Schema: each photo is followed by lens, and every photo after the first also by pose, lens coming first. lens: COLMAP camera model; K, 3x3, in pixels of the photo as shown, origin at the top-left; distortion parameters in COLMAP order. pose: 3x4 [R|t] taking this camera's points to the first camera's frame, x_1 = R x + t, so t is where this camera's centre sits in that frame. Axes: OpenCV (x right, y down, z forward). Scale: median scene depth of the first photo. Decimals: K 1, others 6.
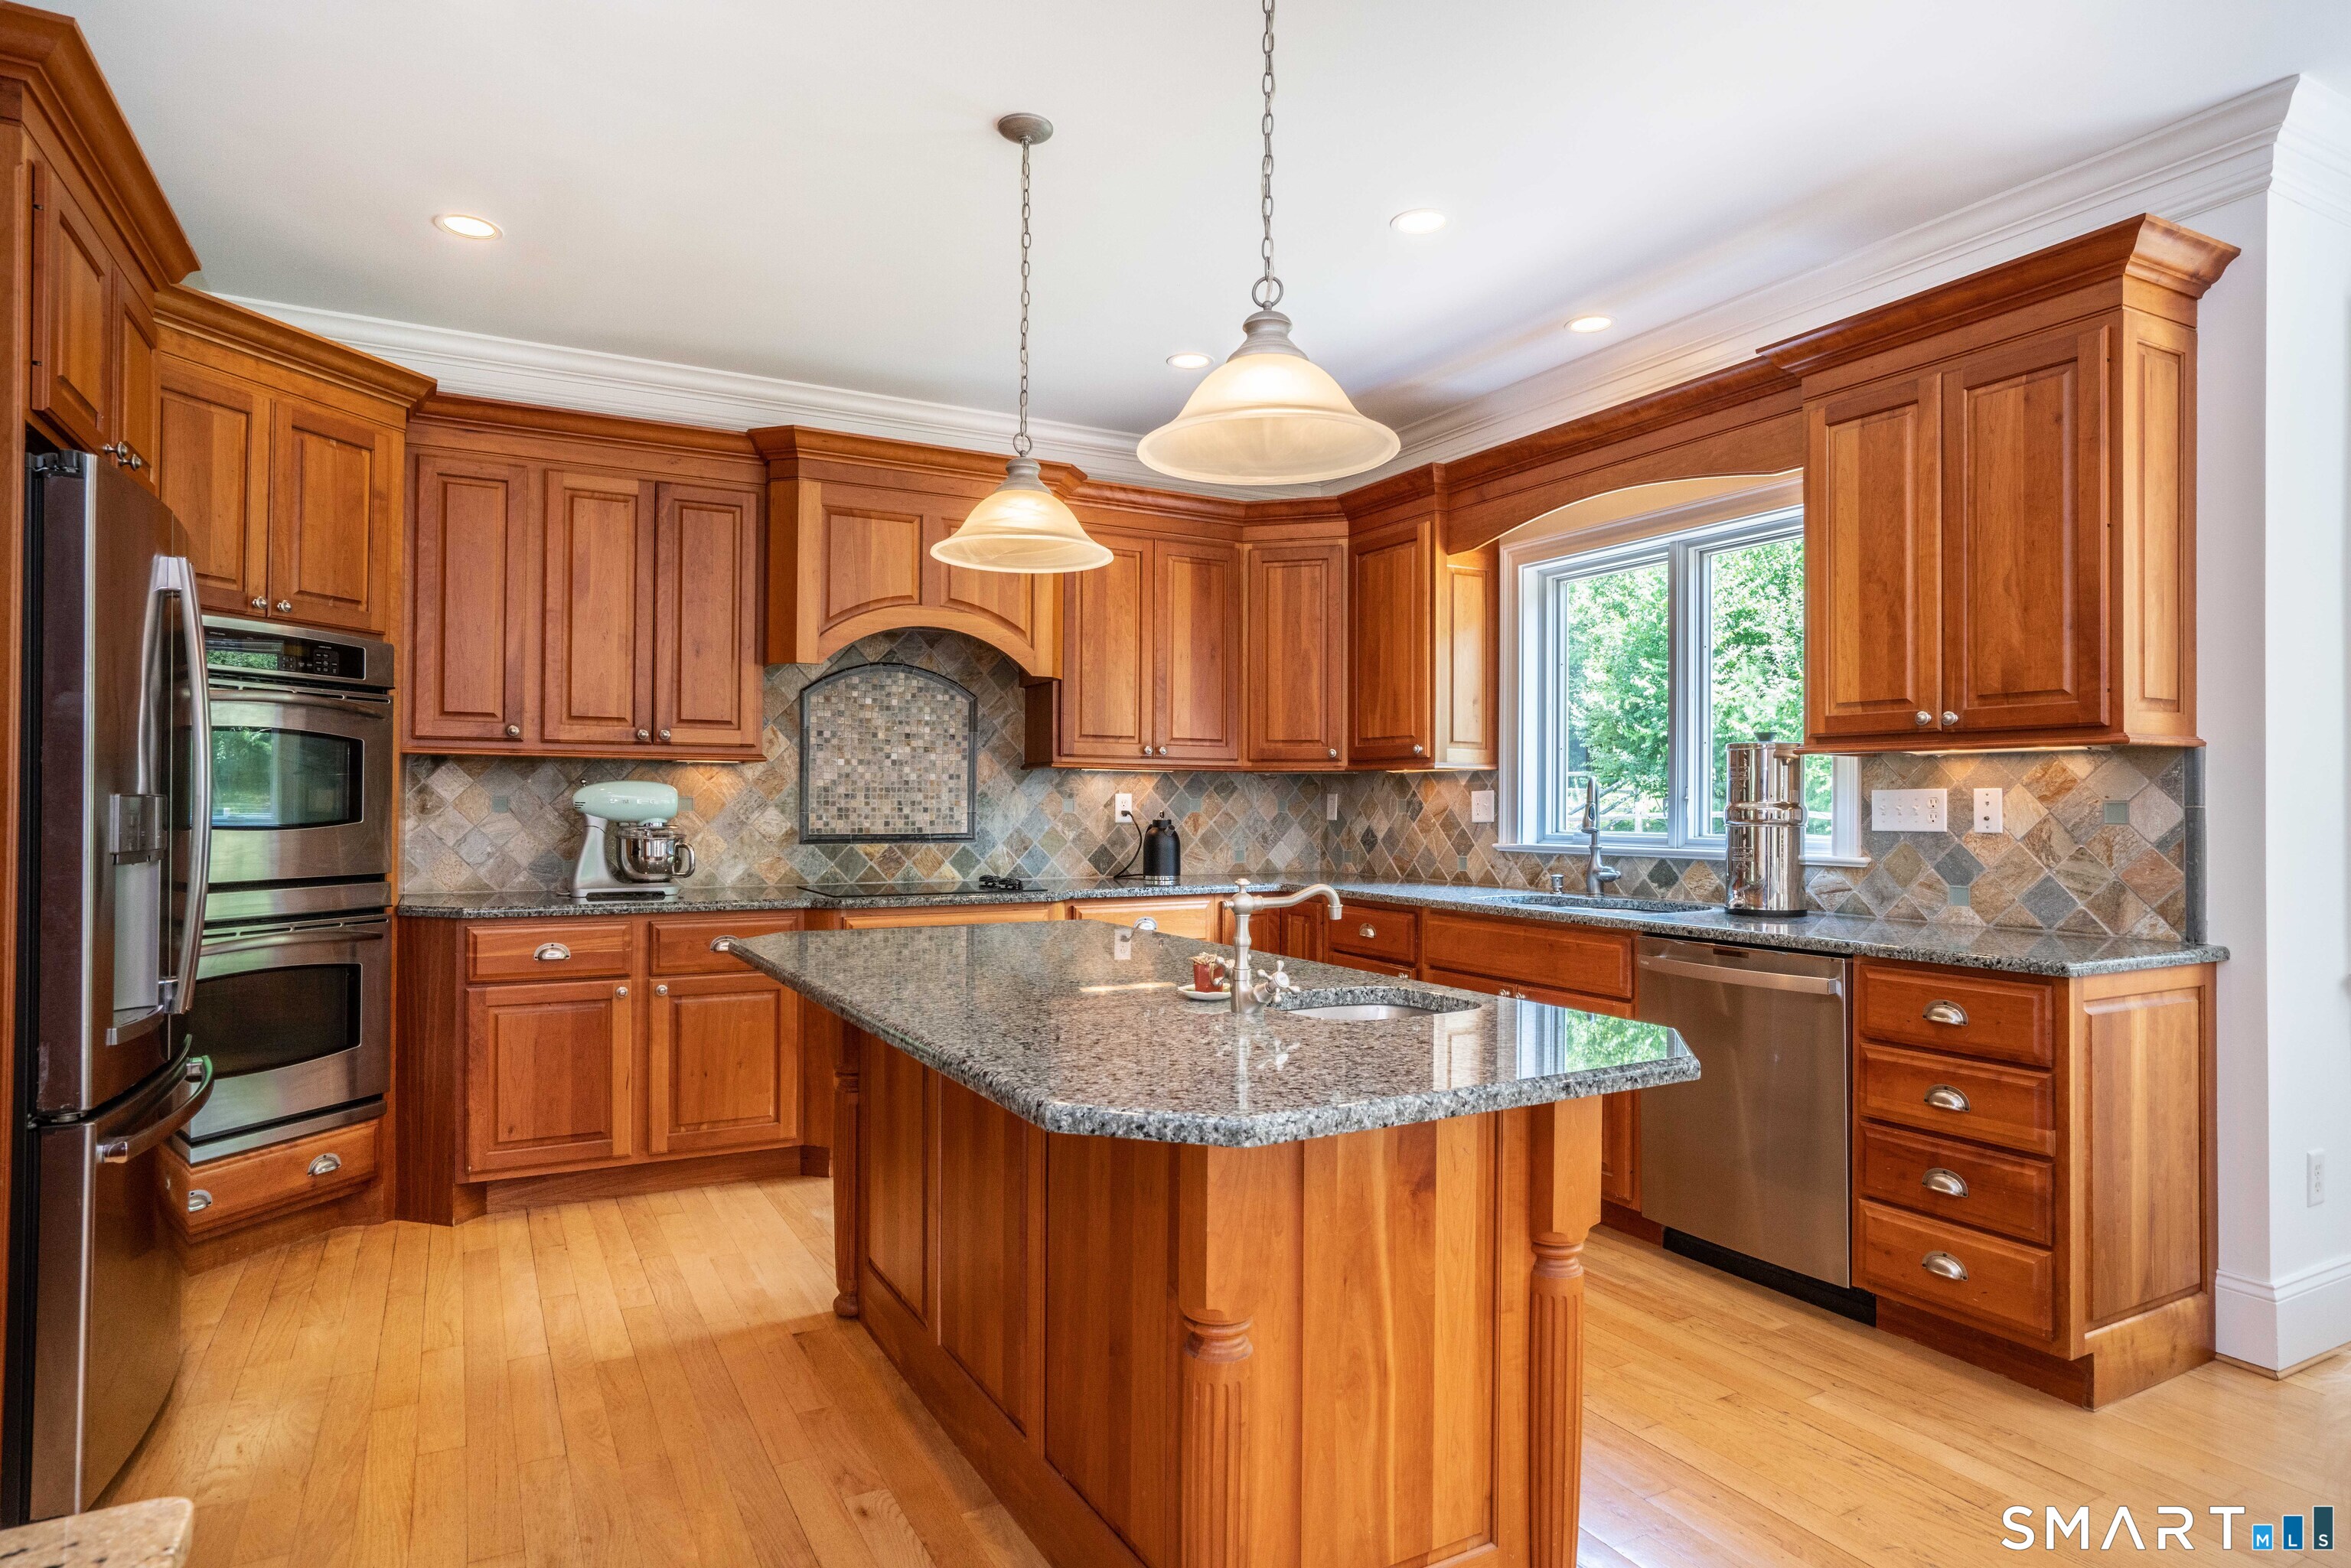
lens RADIAL K [[1297.9, 0, 1174.2], [0, 1297.9, 787.9], [0, 0, 1]] dist [-0.024811, 0.004988]
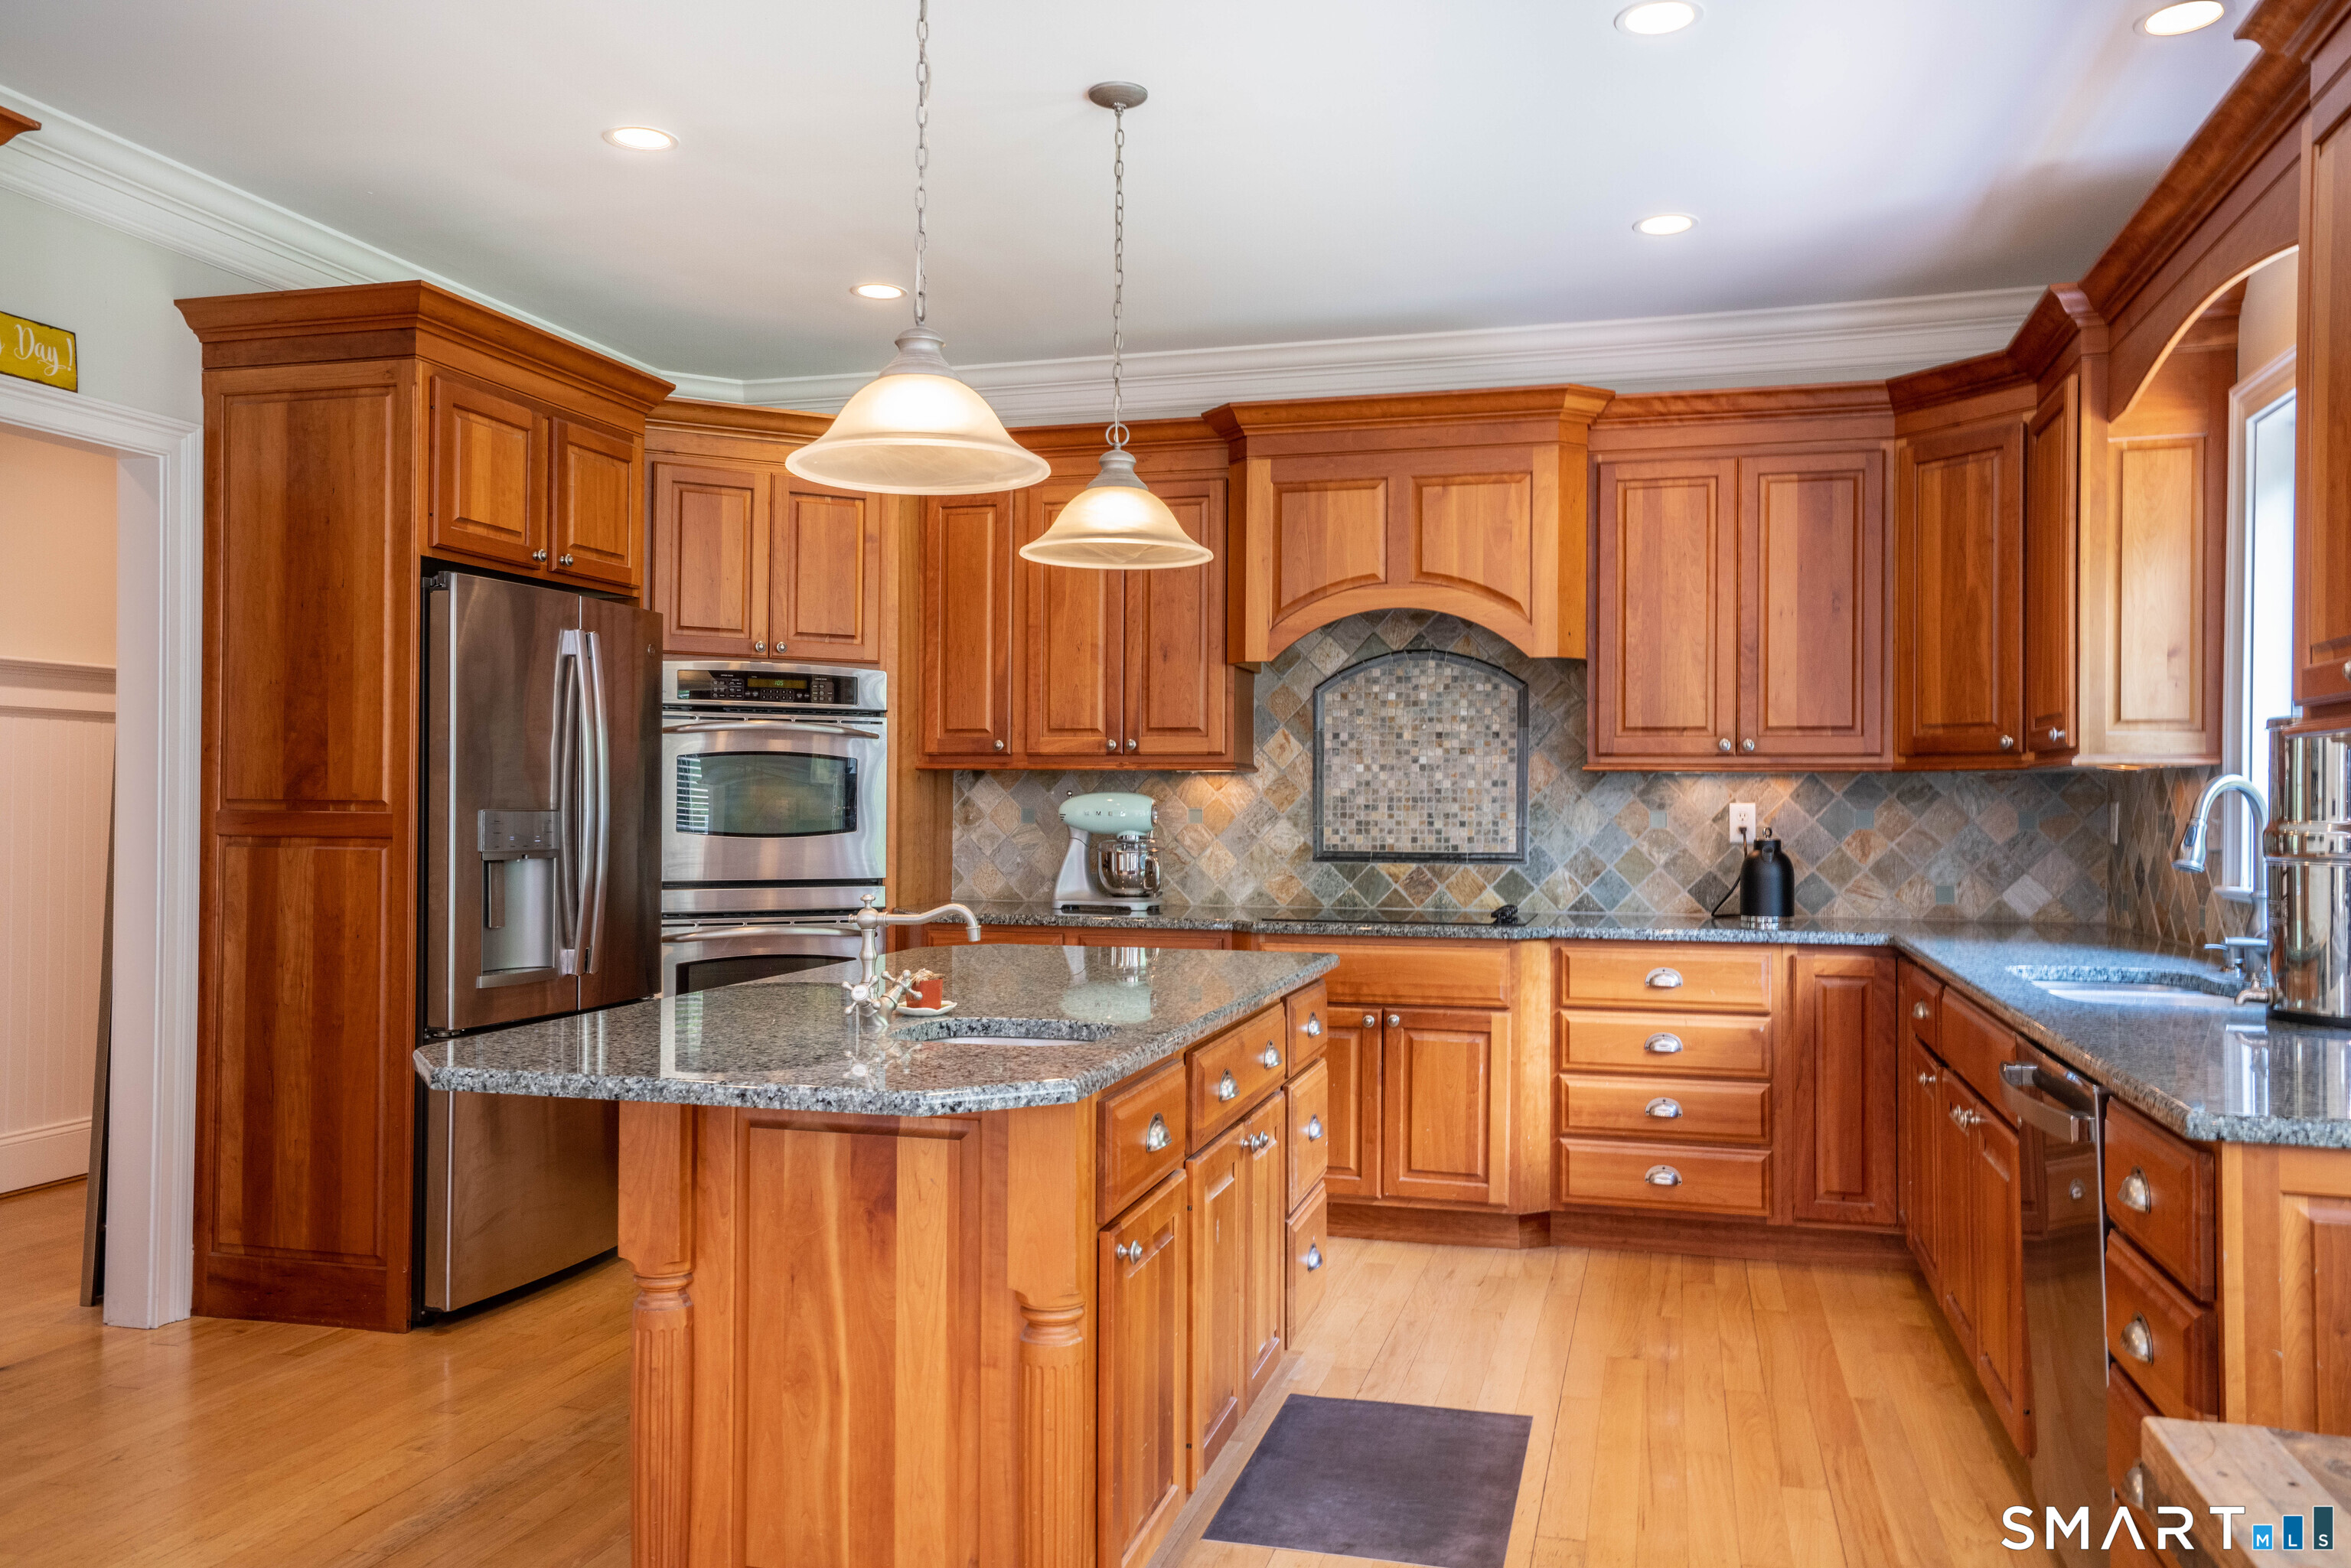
lens RADIAL K [[1765.3, 0, 1178.4], [0, 1765.3, 781.4], [0, 0, 1]] dist [-0.003212, 0.010893]
pose [[0.712501, -0.010196, -0.701597, 0.537020], [0.006336, 0.999947, -0.008098, -0.002579], [0.701643, 0.001325, 0.712528, 0.080087]]
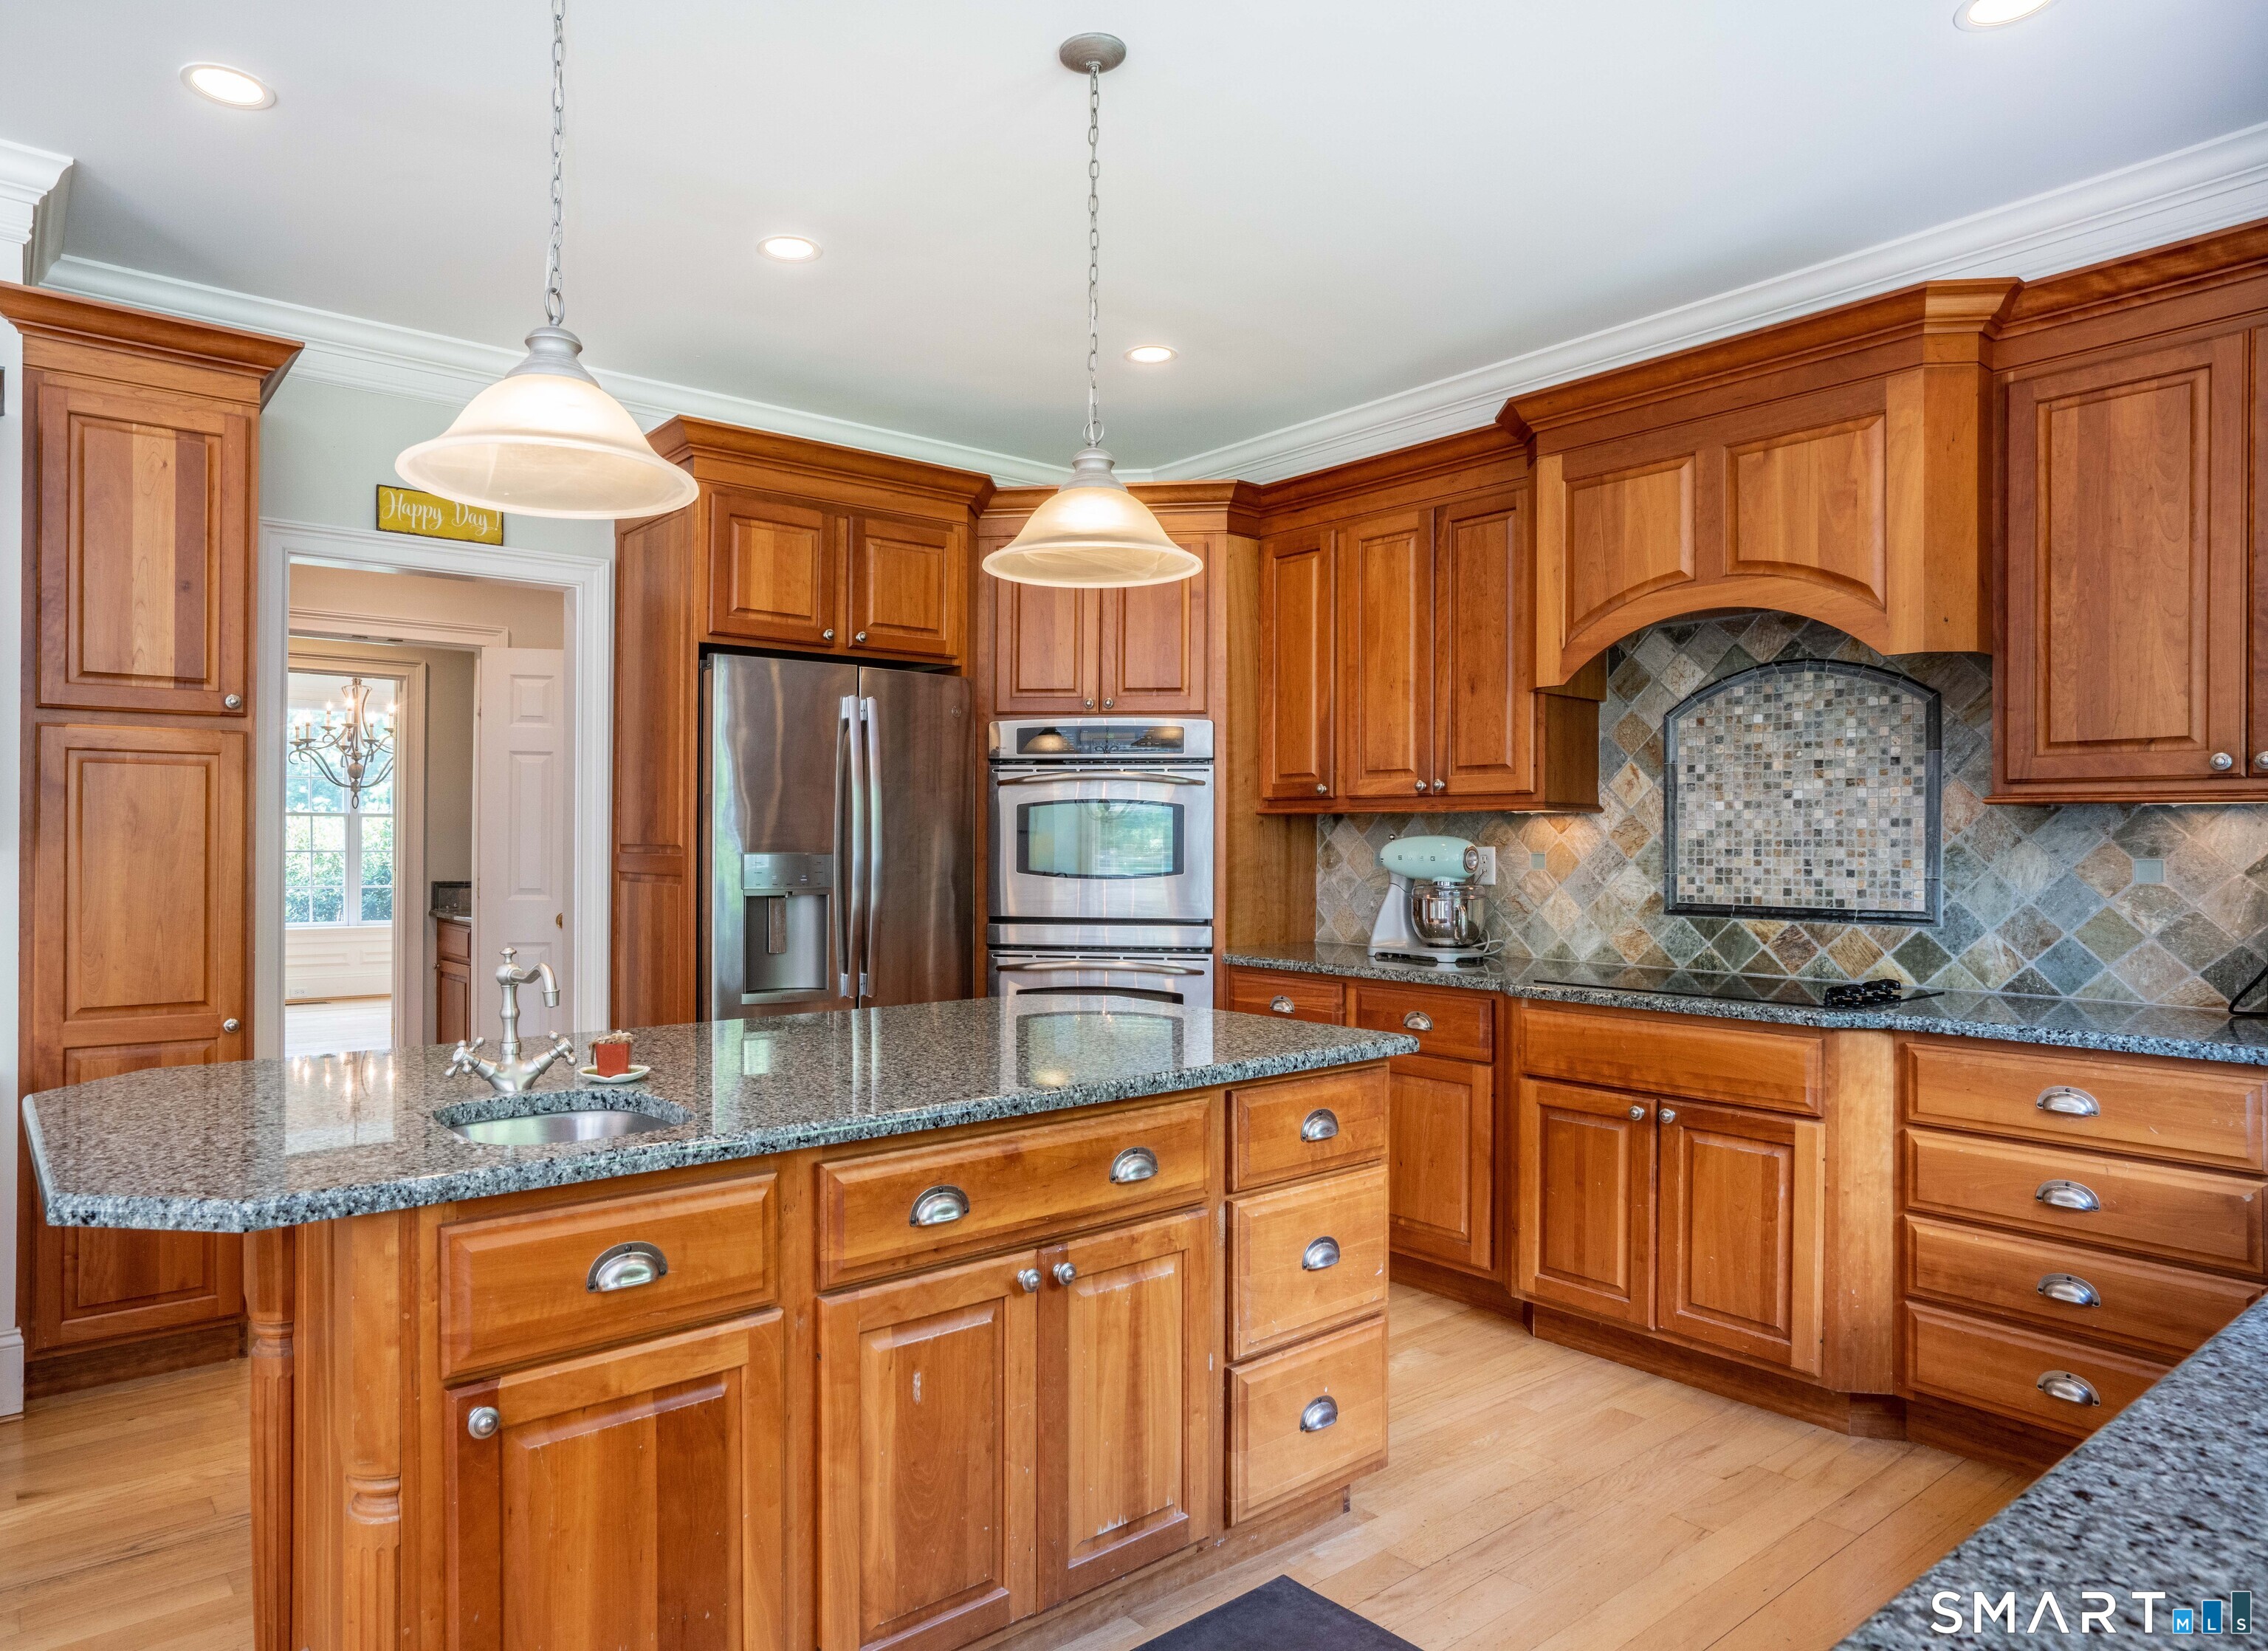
lens RADIAL K [[1371.9, 0, 1040.1], [0, 1371.9, 827.9], [0, 0, 1]] dist [-0.022787, 0.022047]
pose [[0.158968, -0.014523, -0.987177, 0.491892], [0.007447, 0.999881, -0.013510, 0.000038], [0.987256, -0.005204, 0.159057, 0.549893]]
